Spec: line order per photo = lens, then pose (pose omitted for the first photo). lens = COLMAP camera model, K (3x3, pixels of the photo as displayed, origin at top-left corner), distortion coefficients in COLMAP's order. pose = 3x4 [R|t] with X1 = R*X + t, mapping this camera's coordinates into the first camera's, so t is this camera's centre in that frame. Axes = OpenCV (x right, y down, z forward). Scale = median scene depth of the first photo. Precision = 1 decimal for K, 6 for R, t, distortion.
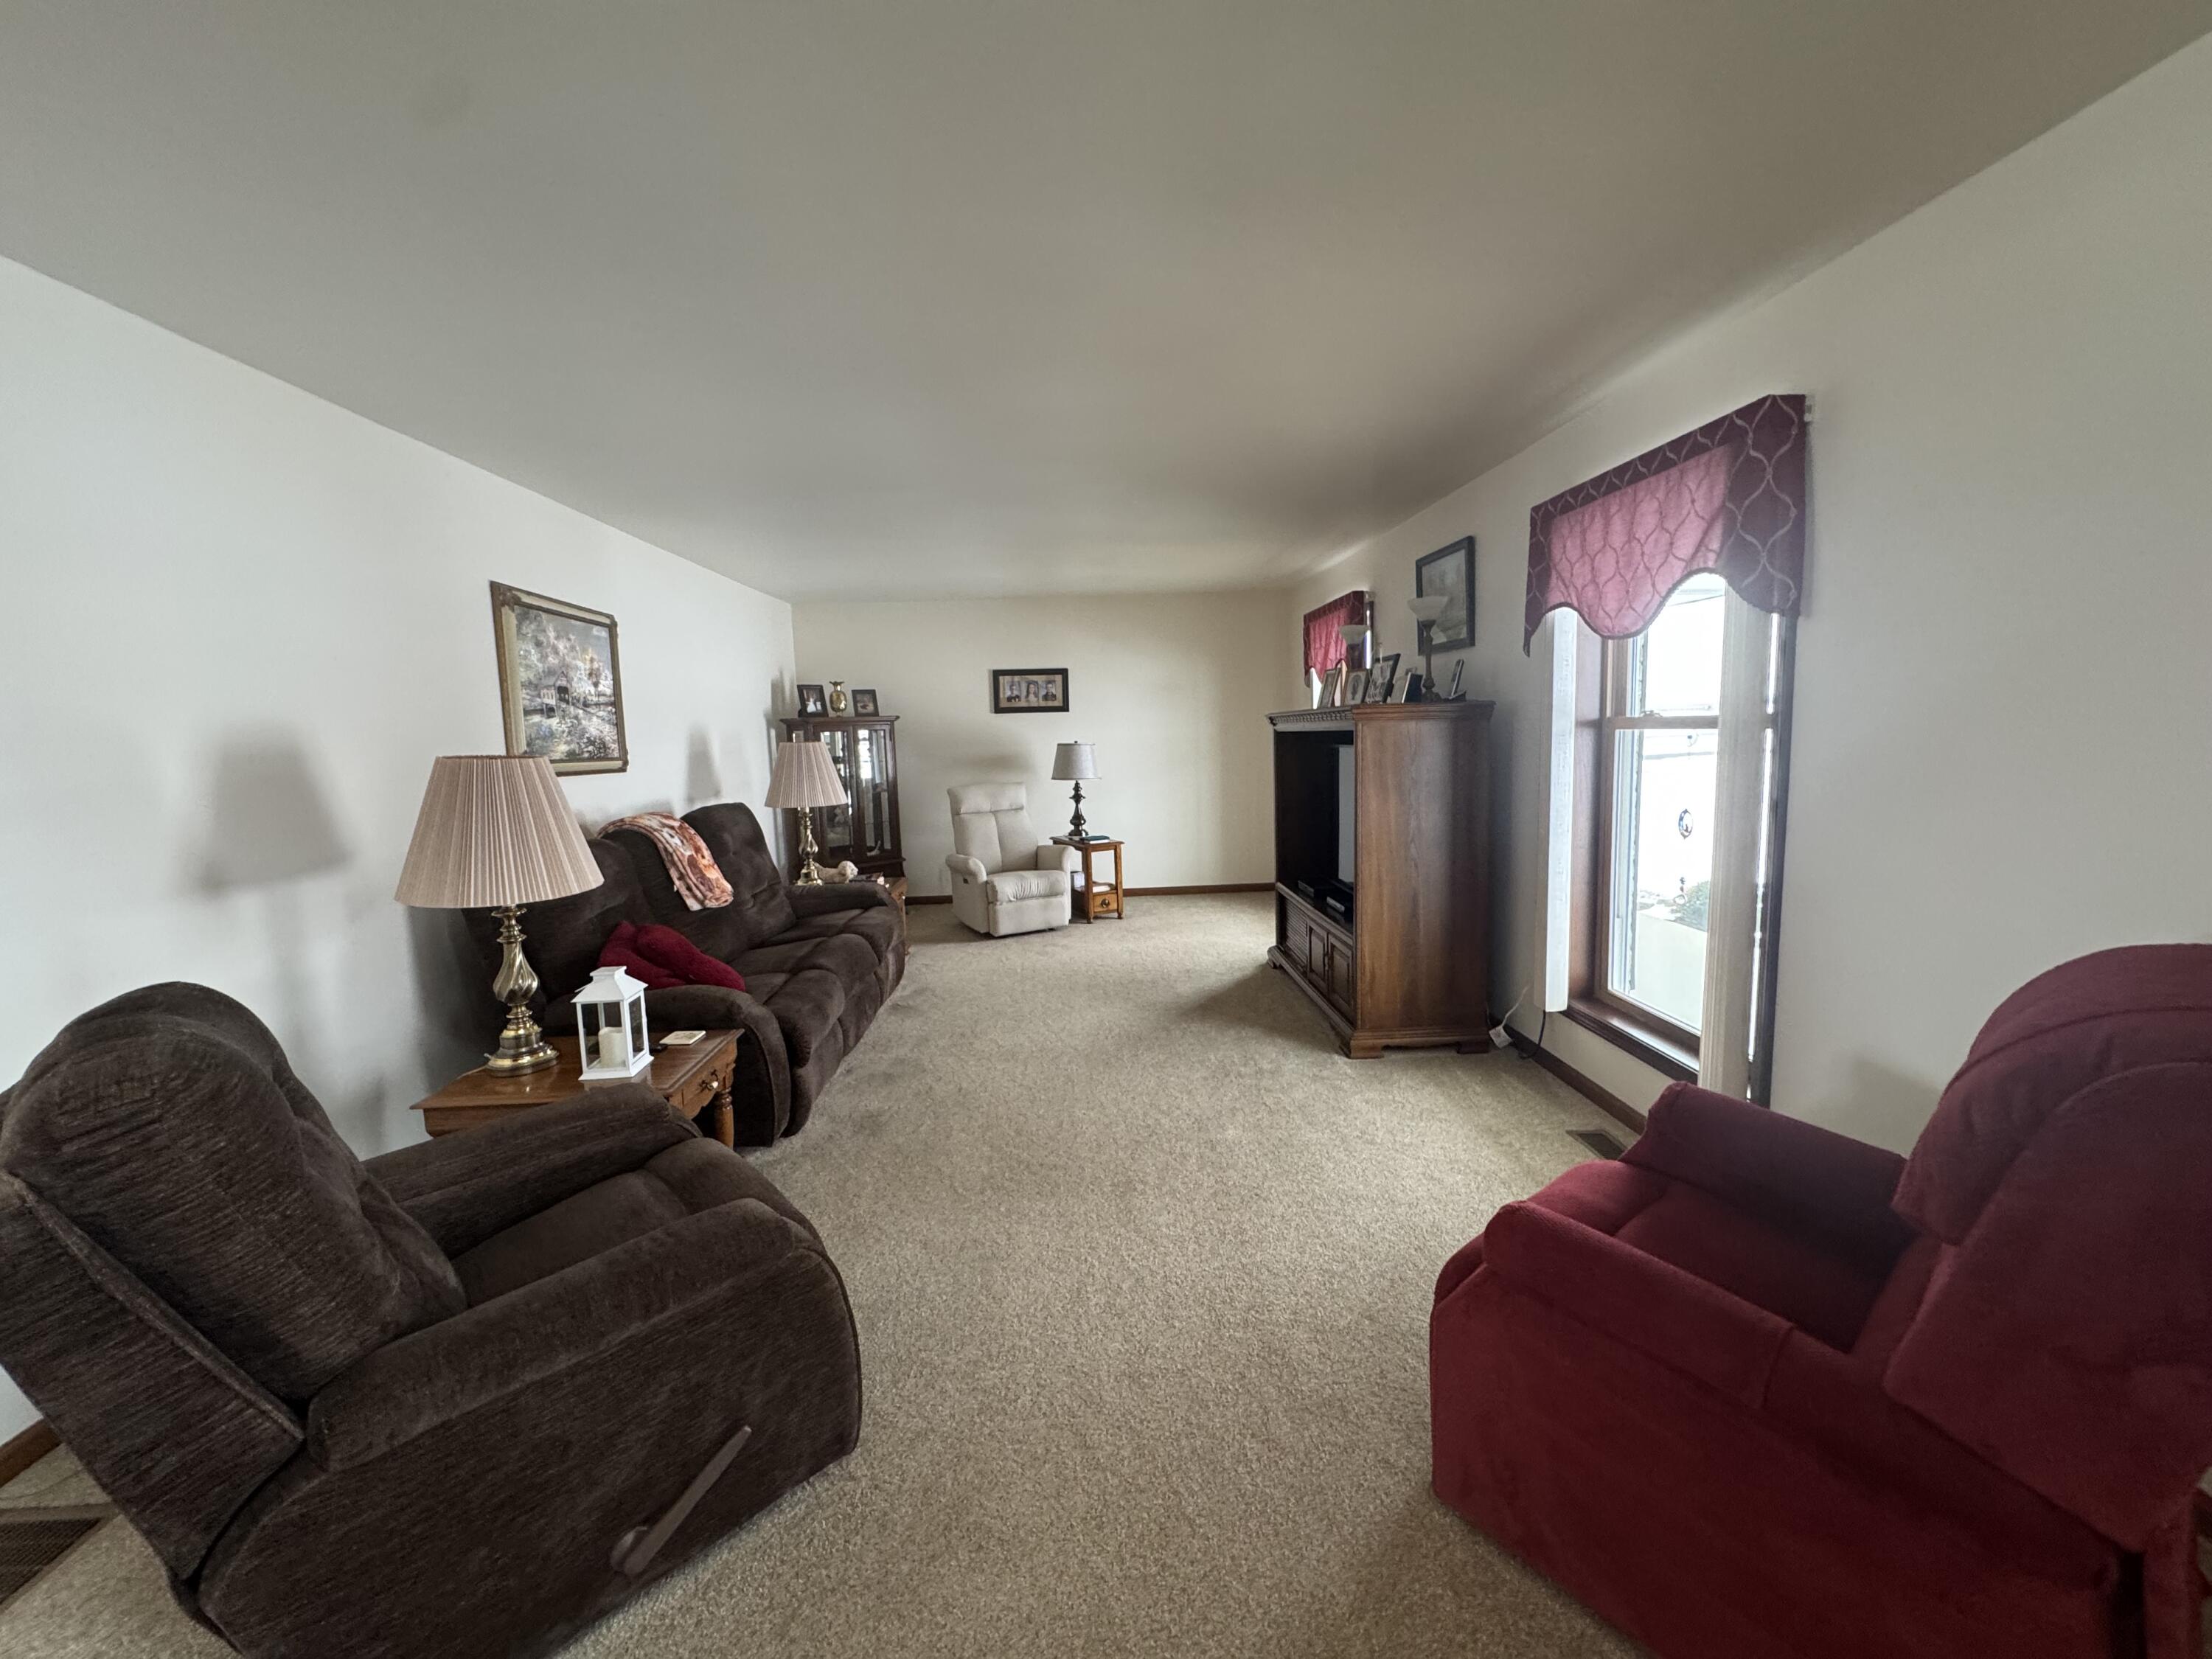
lens RADIAL K [[880.2, 0, 1103.6], [0, 880.2, 824.0], [0, 0, 1]] dist [-0.002419, 0.000338]
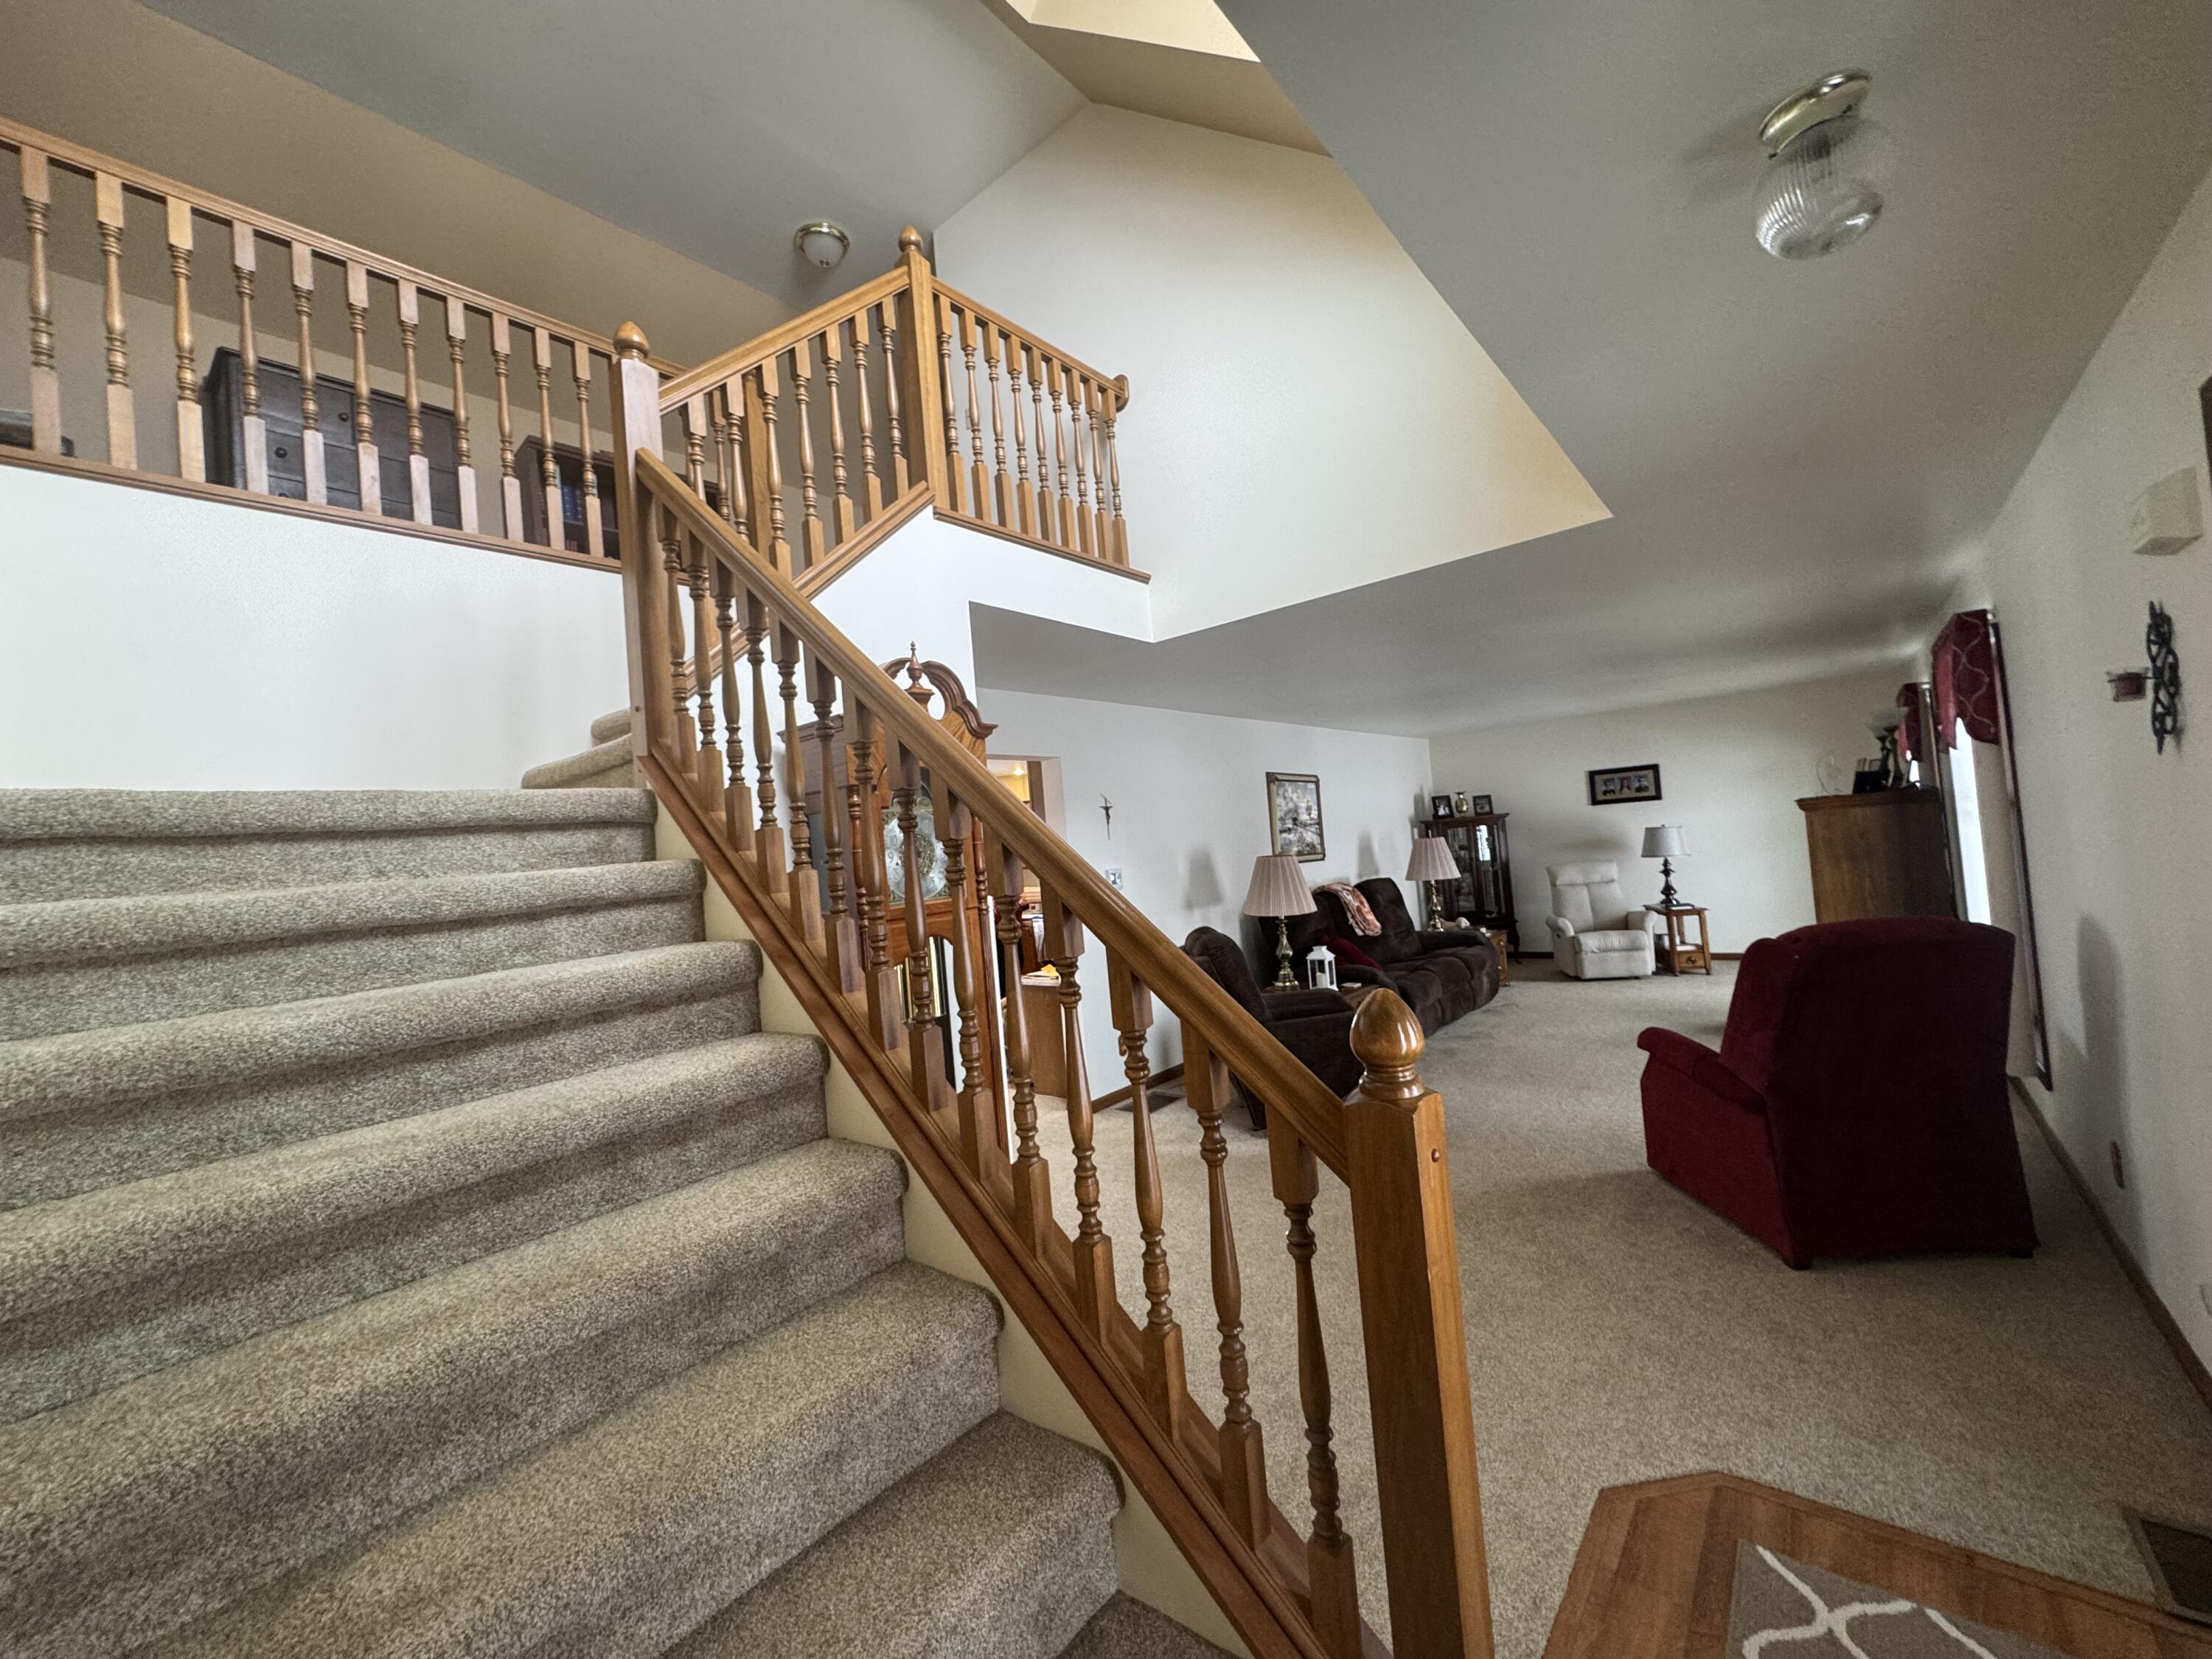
lens RADIAL K [[880.2, 0, 1105.5], [0, 880.2, 829.8], [0, 0, 1]] dist [-0.002419, 0.000338]
pose [[0.739060, -0.049202, -0.671840, 0.262715], [-0.010919, 0.996323, -0.084976, 0.028324], [0.673551, 0.070138, 0.735805, -0.491001]]
